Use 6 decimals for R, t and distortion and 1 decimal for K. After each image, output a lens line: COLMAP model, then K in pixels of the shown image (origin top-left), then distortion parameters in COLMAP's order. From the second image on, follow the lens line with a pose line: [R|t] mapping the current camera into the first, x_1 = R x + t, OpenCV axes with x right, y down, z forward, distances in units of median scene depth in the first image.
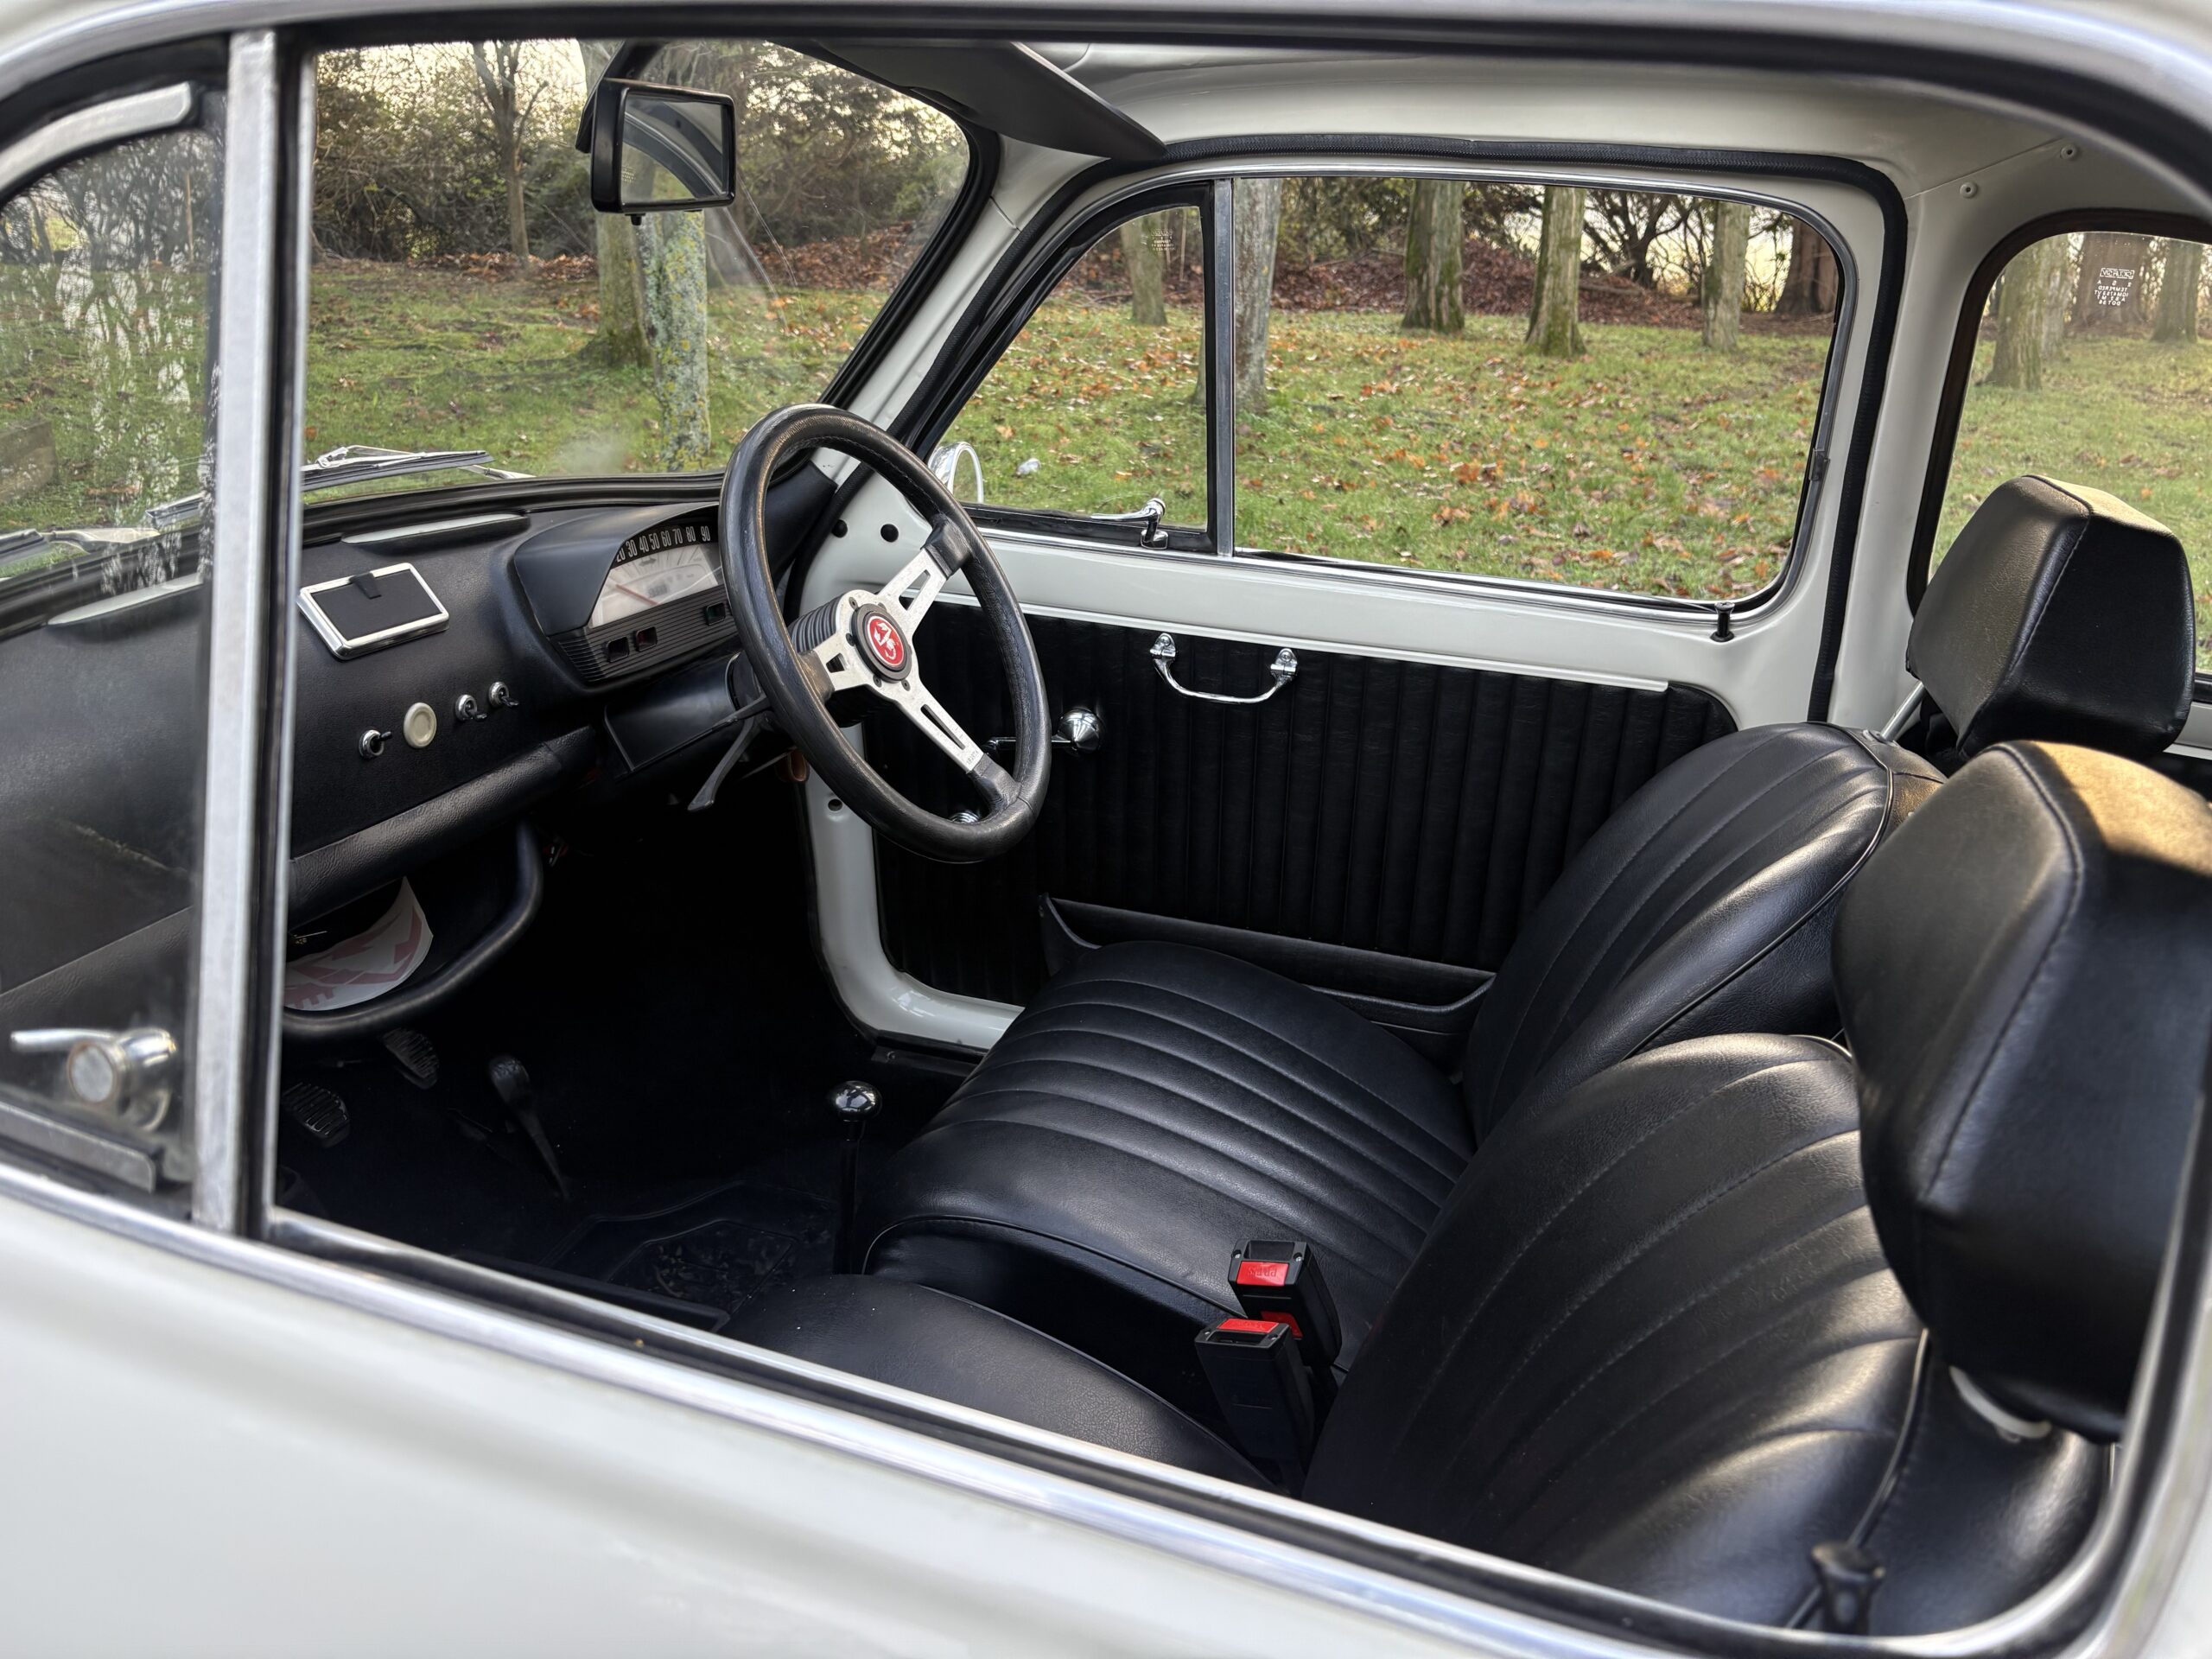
lens RADIAL K [[1670.0, 0, 1116.5], [0, 1670.0, 828.7], [0, 0, 1]] dist [0.081072, -0.096258]
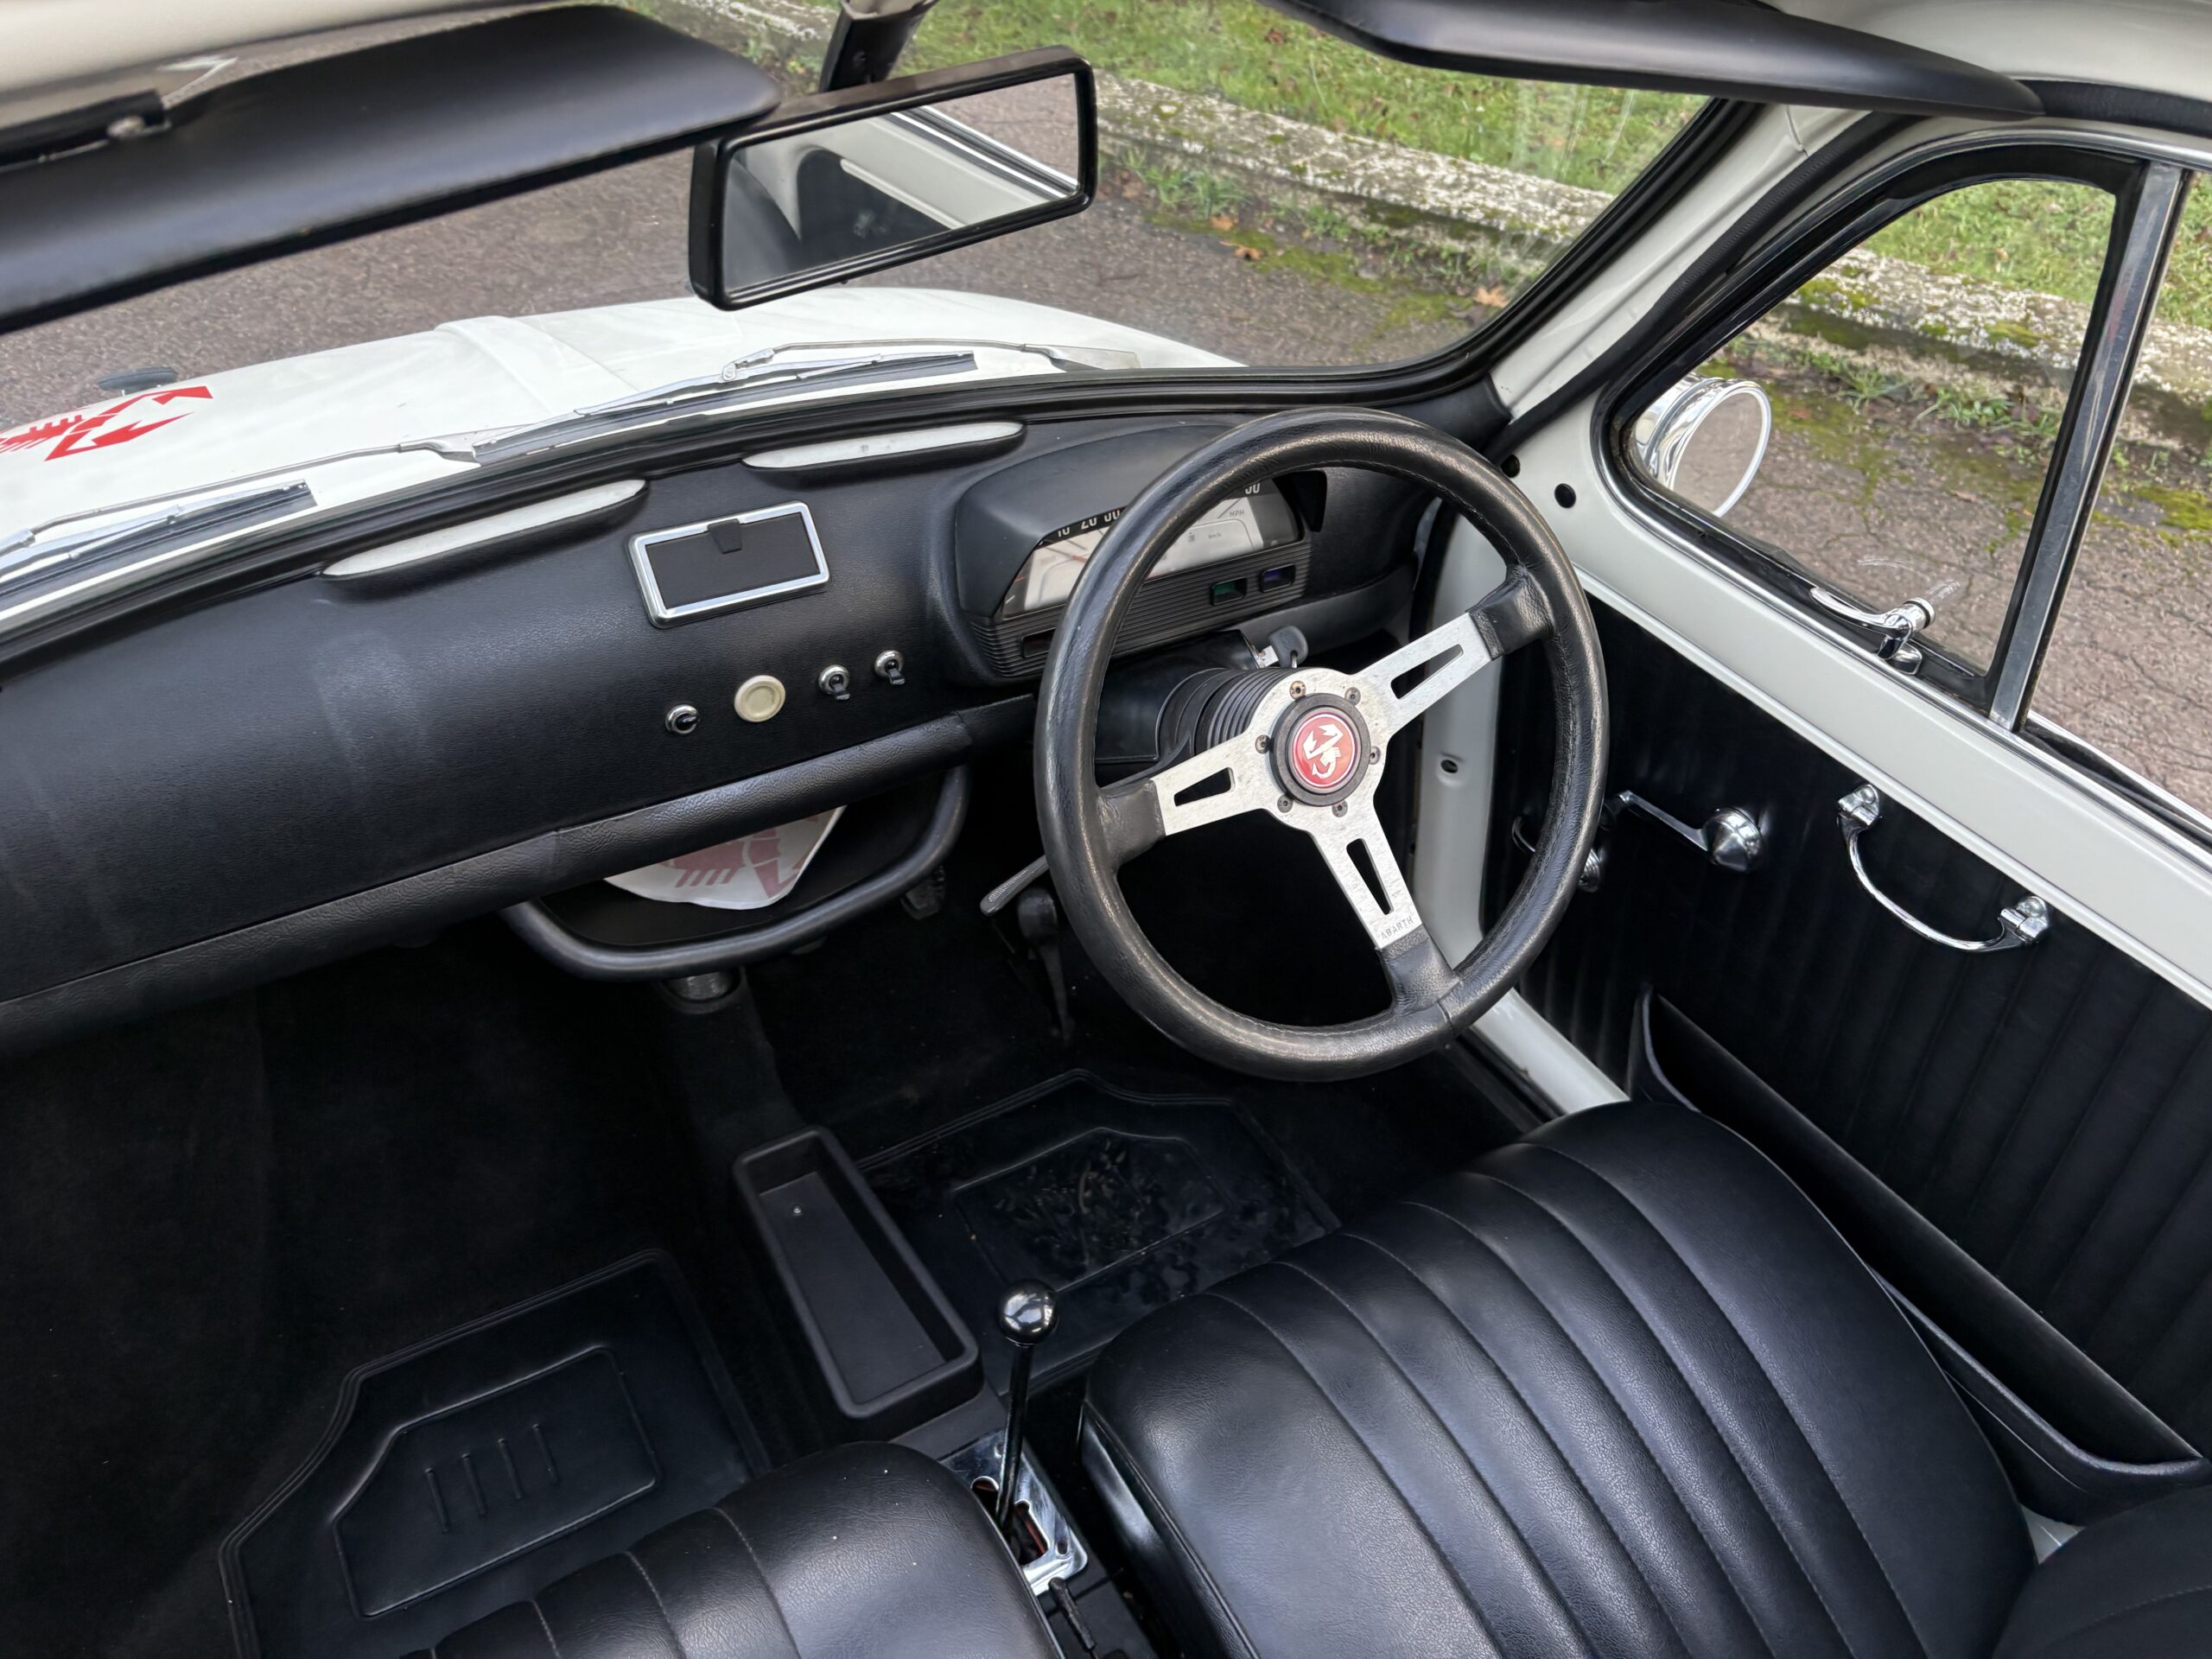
lens RADIAL K [[1670.0, 0, 1116.5], [0, 1670.0, 828.7], [0, 0, 1]] dist [0.081072, -0.096258]
pose [[0.772797, 0.401526, -0.491489, 0.135928], [-0.256591, 0.905979, 0.336693, -0.254976], [0.580470, -0.134084, 0.803167, 0.304755]]
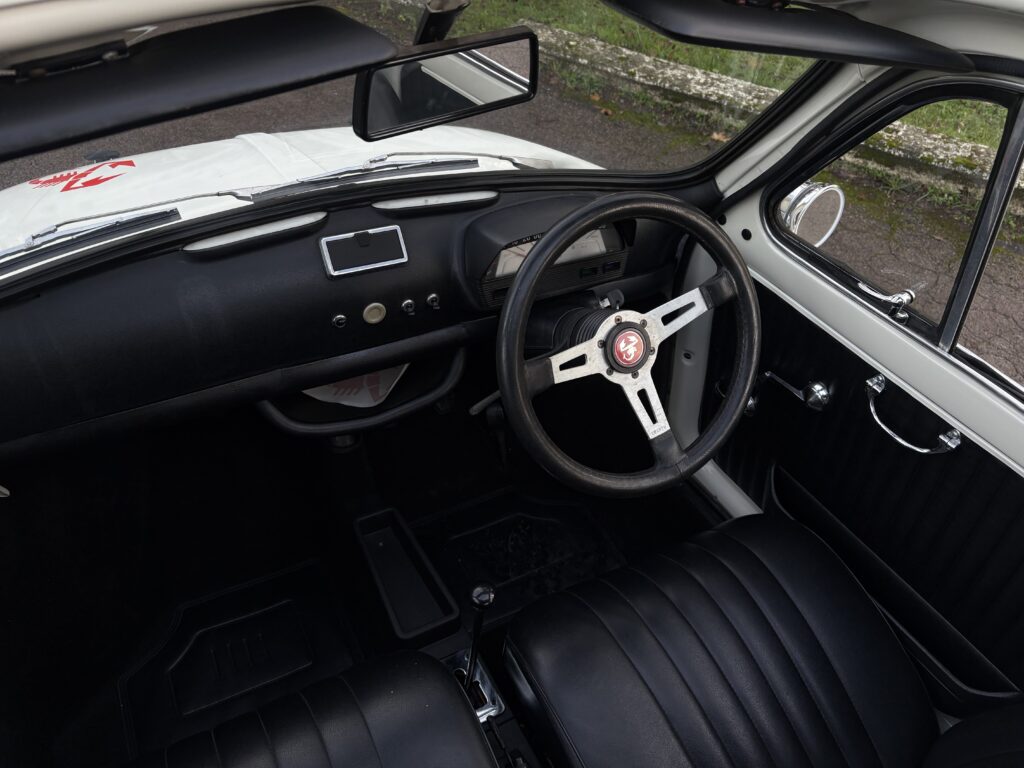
lens RADIAL K [[772.3, 0, 512.0], [0, 772.3, 384.0], [0, 0, 1]] dist [0.081185, -0.097093]
pose [[0.740016, 0.442356, -0.506652, 0.140015], [-0.287942, 0.889128, 0.355726, -0.262109], [0.607836, -0.117356, 0.785342, 0.296621]]
